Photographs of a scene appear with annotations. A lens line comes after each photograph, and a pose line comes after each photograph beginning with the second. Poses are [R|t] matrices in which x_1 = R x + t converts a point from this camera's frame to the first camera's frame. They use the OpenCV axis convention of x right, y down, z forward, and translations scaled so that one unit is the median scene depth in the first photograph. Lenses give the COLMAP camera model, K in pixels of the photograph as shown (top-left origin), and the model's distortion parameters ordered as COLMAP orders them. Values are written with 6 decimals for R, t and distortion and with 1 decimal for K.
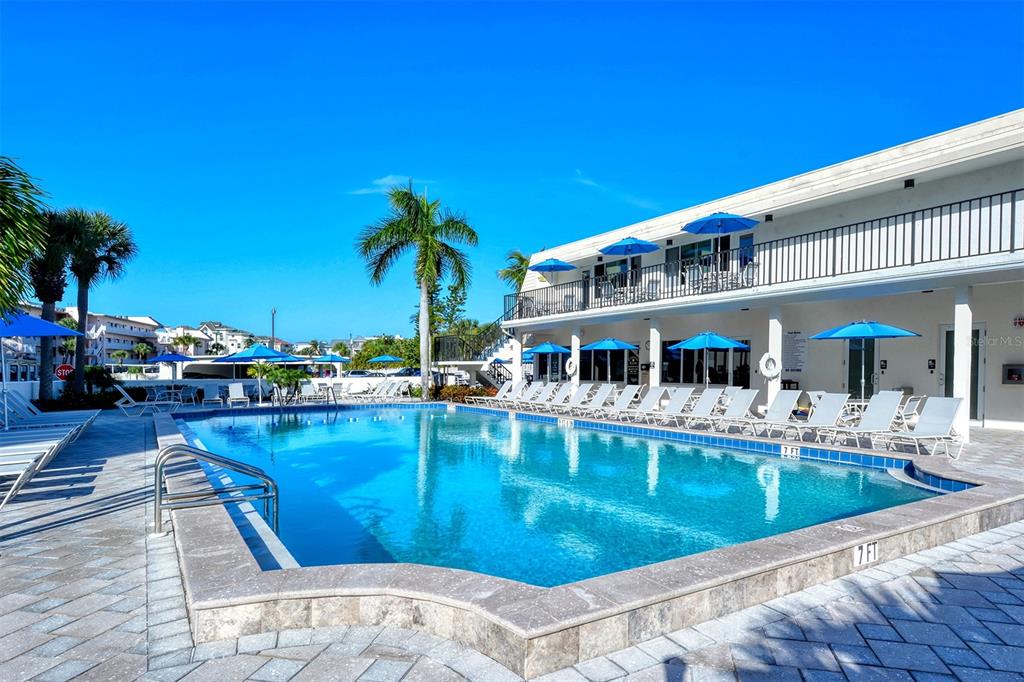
lens RADIAL K [[585.4, 0, 512.6], [0, 585.4, 384.3], [0, 0, 1]] dist [0.006031, 0.001001]
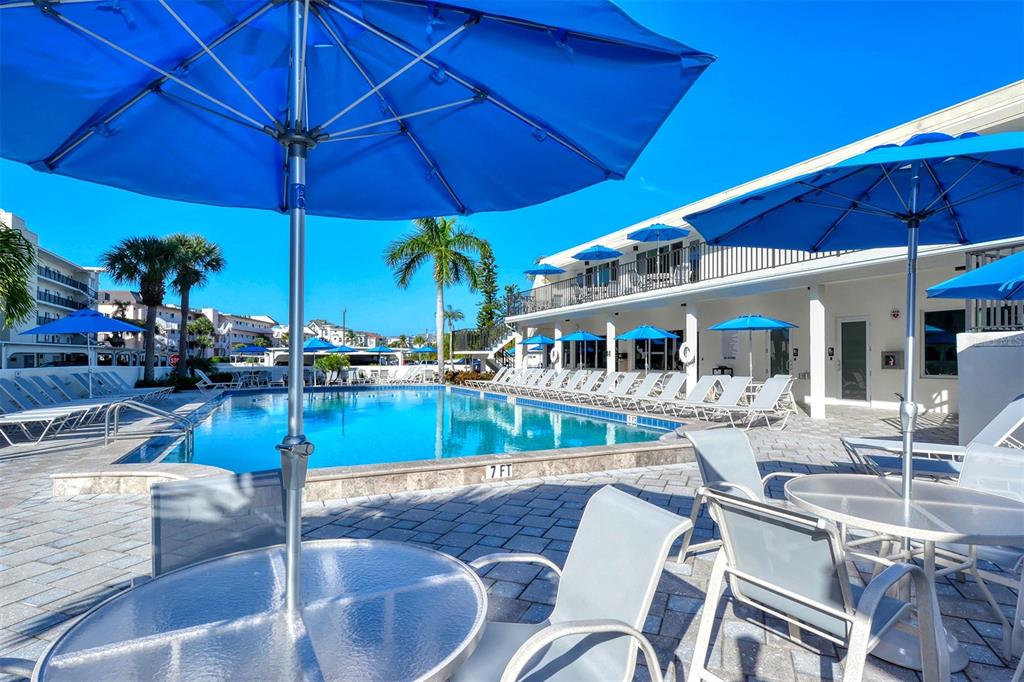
lens RADIAL K [[532.0, 0, 513.8], [0, 532.0, 356.8], [0, 0, 1]] dist [0.008156, 0.000419]
pose [[0.991332, 0.000018, -0.131380, 0.141526], [-0.004243, 0.999483, -0.031879, 0.006579], [0.131312, 0.032160, 0.990819, -0.061786]]
